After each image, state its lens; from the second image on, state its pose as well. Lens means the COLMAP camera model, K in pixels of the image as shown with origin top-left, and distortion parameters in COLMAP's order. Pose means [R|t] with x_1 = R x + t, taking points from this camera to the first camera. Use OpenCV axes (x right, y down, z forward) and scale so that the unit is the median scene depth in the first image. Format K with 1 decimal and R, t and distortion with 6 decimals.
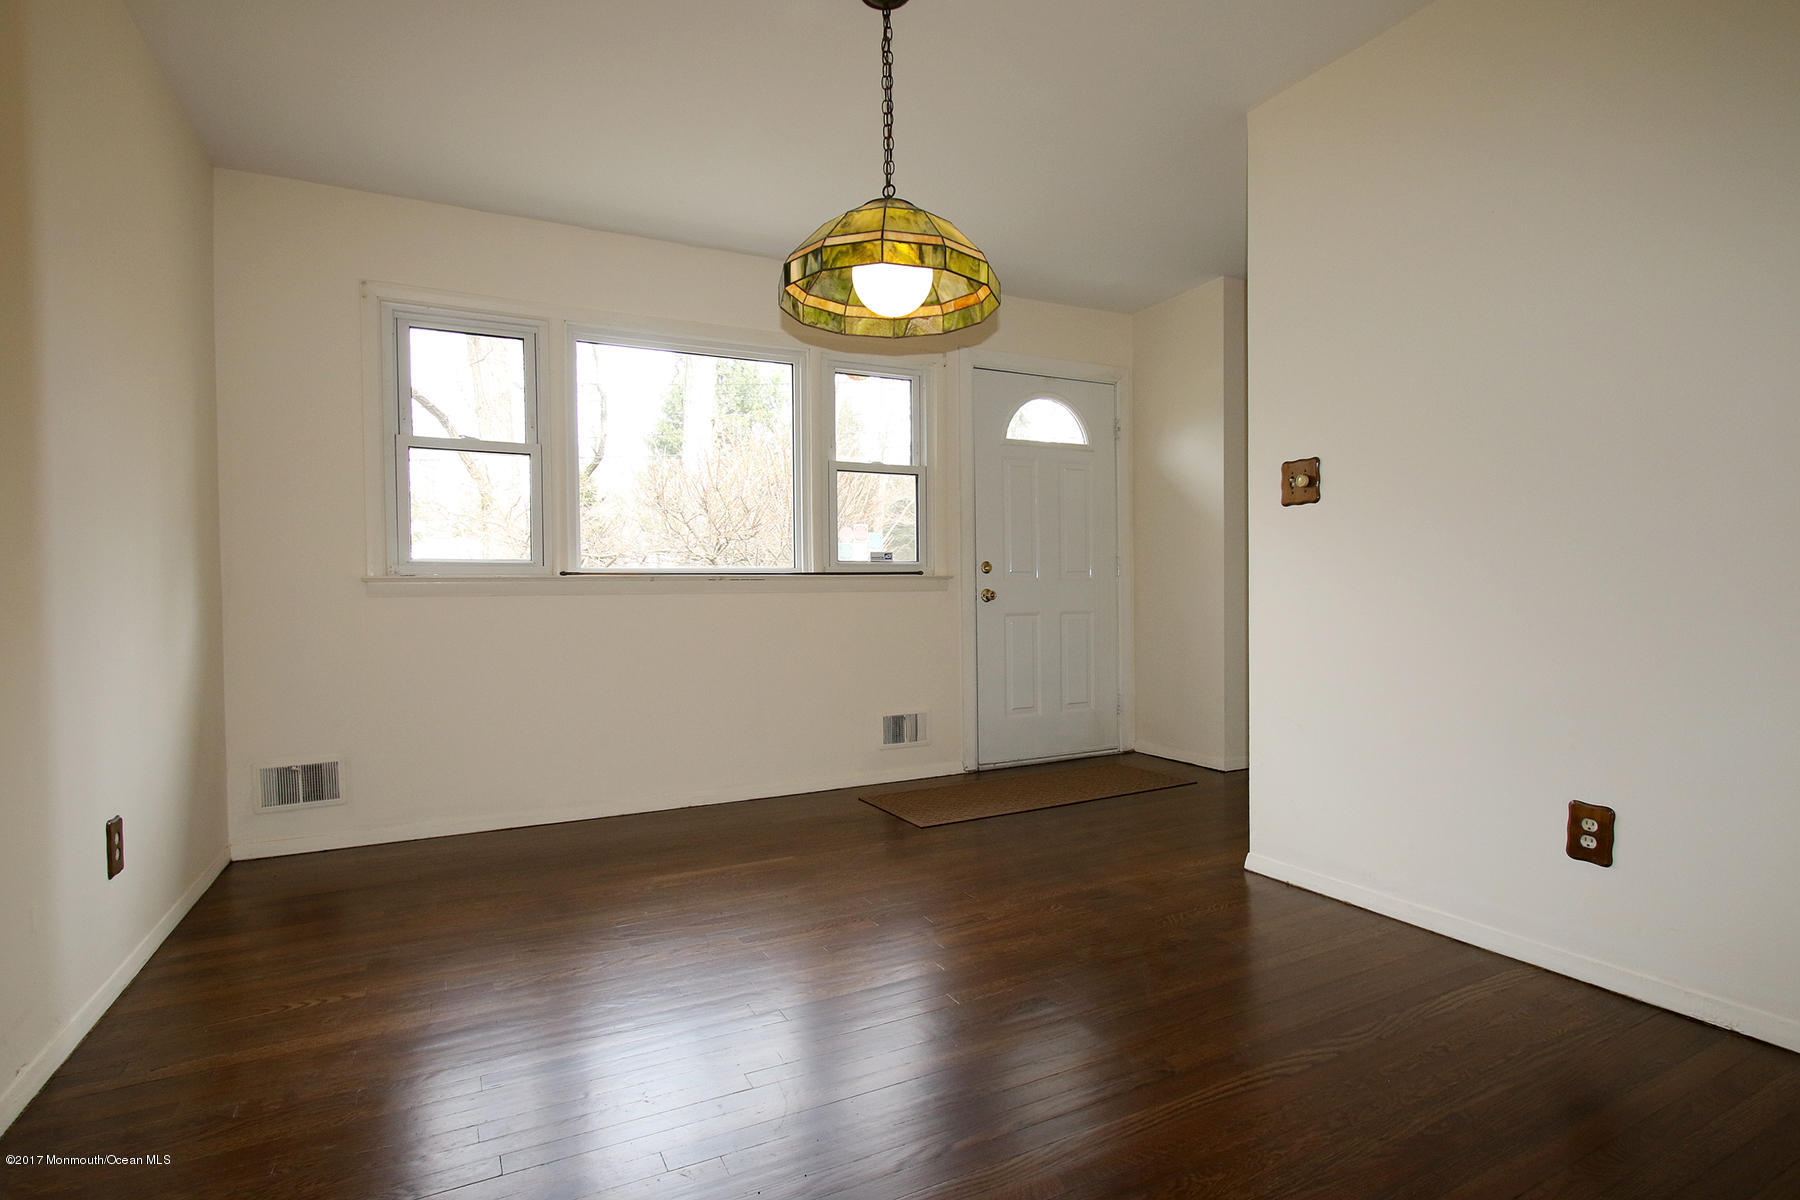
lens RADIAL K [[929.3, 0, 902.3], [0, 929.3, 590.8], [0, 0, 1]] dist [-0.001844, 0.000022]
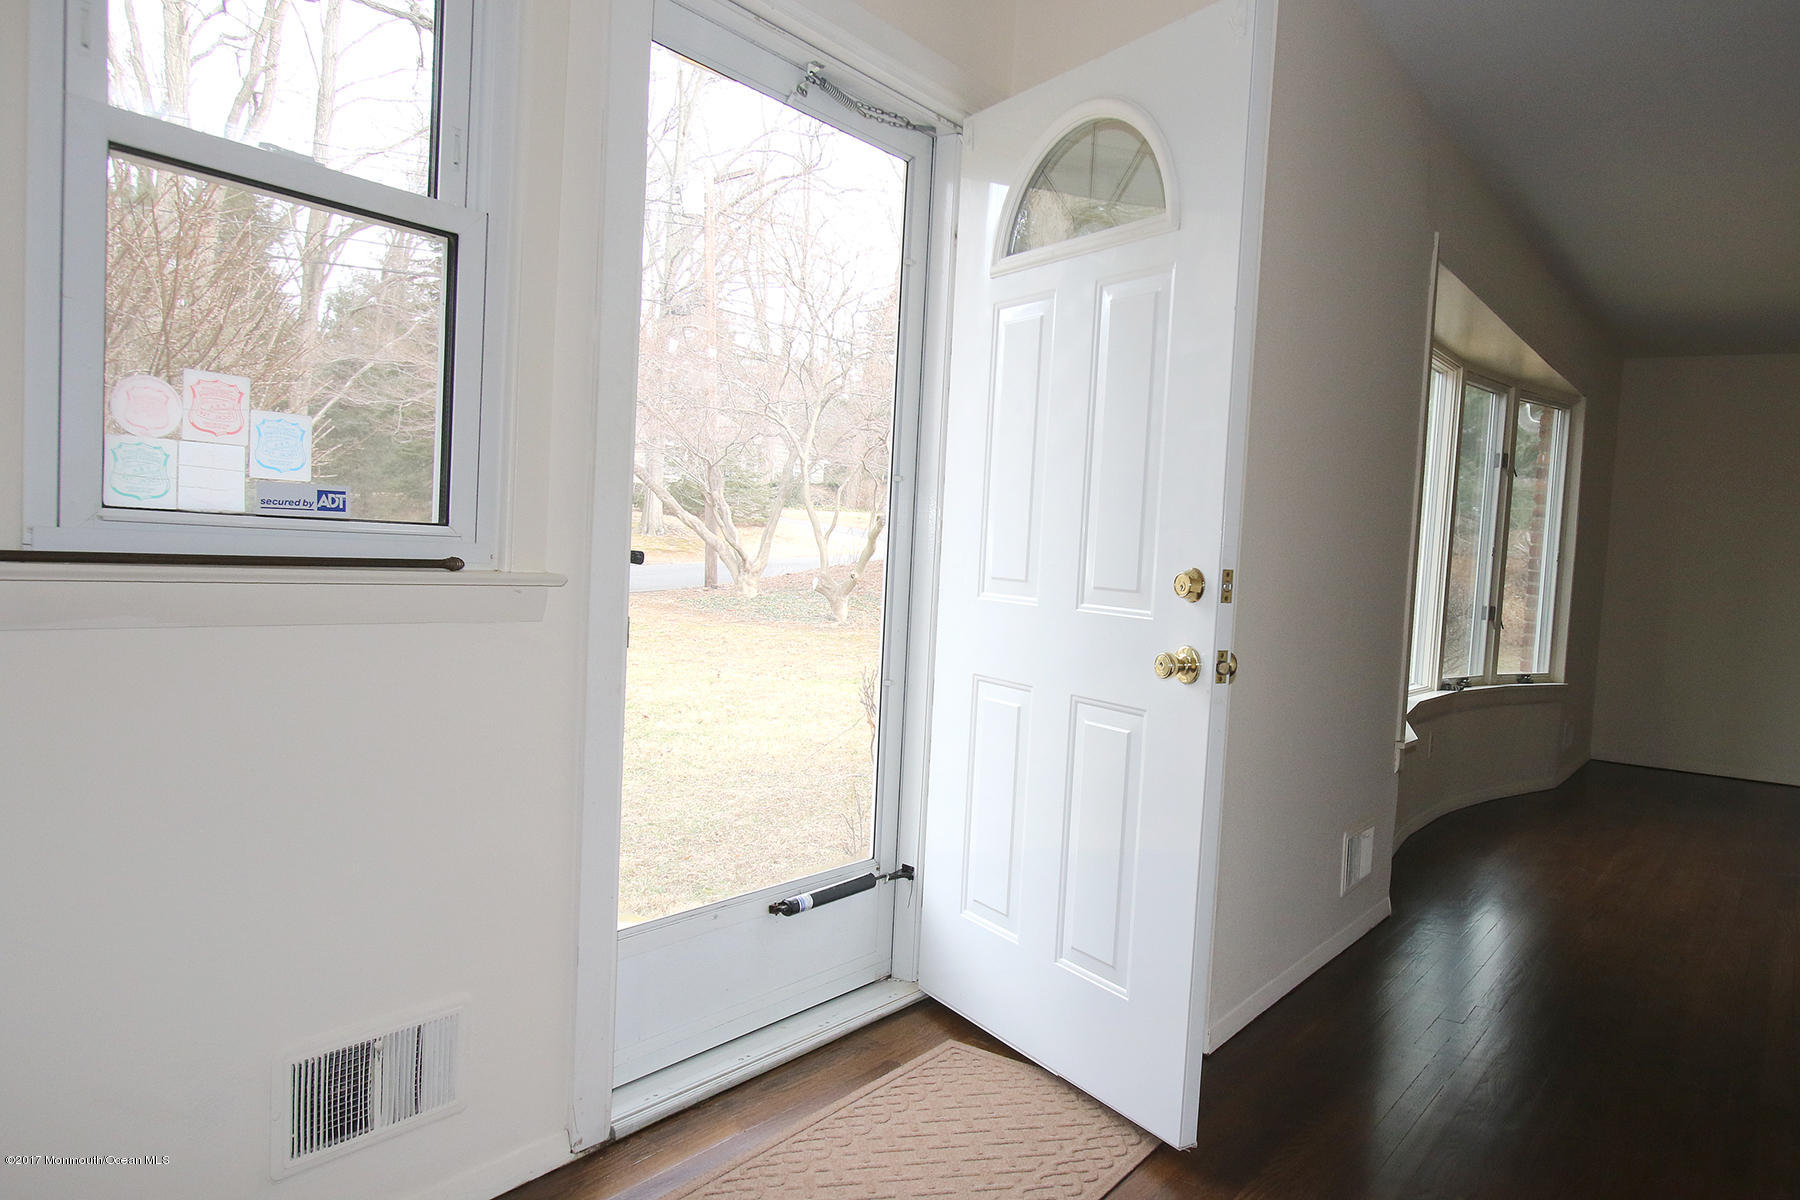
lens RADIAL K [[1119.6, 0, 899.6], [0, 1119.6, 597.7], [0, 0, 1]] dist [-0.004524, -0.001374]
pose [[0.915099, 0.030845, 0.402049, 0.007776], [-0.032541, 0.999467, -0.002612, -0.012449], [-0.401915, -0.010693, 0.915615, 0.637333]]
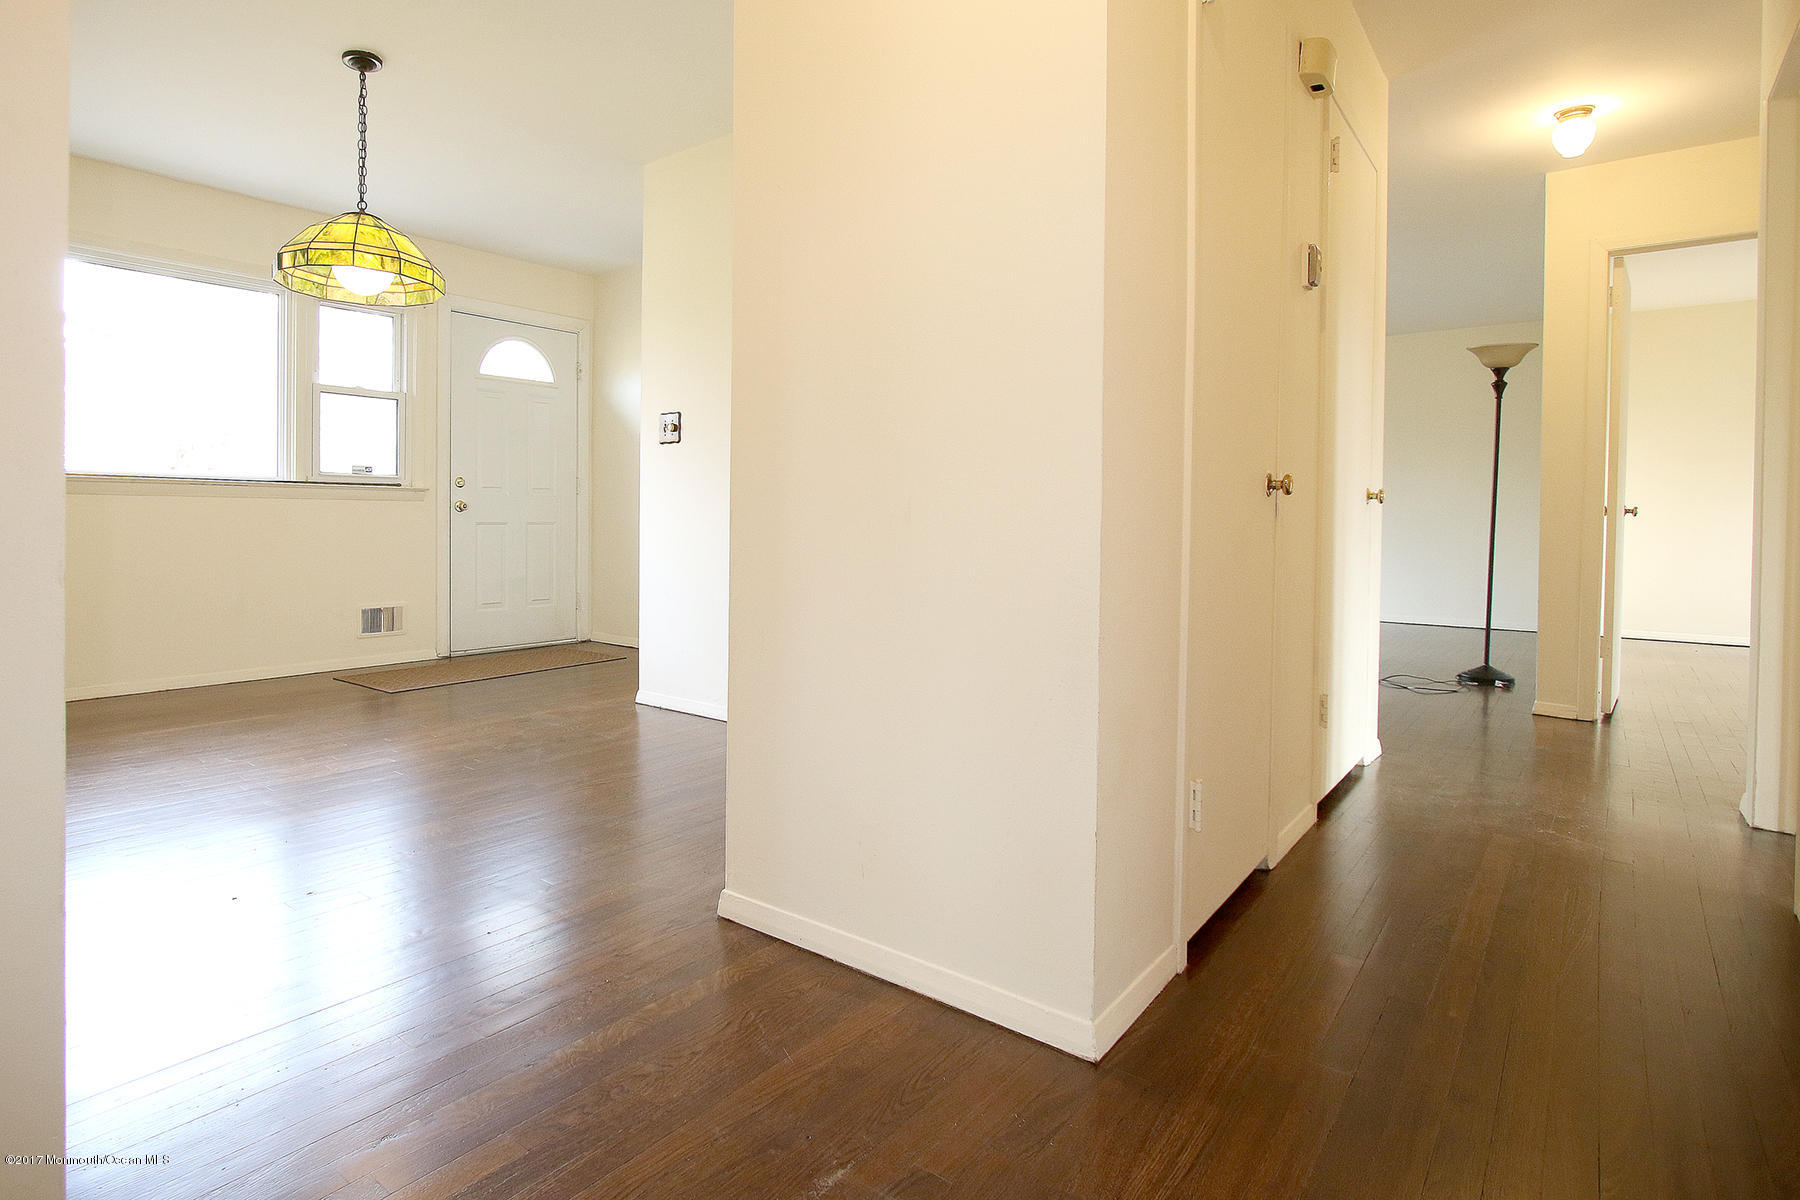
lens RADIAL K [[952.1, 0, 772.0], [0, 952.1, 532.9], [0, 0, 1]] dist [-0.003051, -0.000160]
pose [[0.931662, 0.017770, 0.362890, 0.024408], [-0.024686, 0.999591, 0.014428, 0.012251], [-0.362485, -0.022400, 0.931720, -0.278478]]
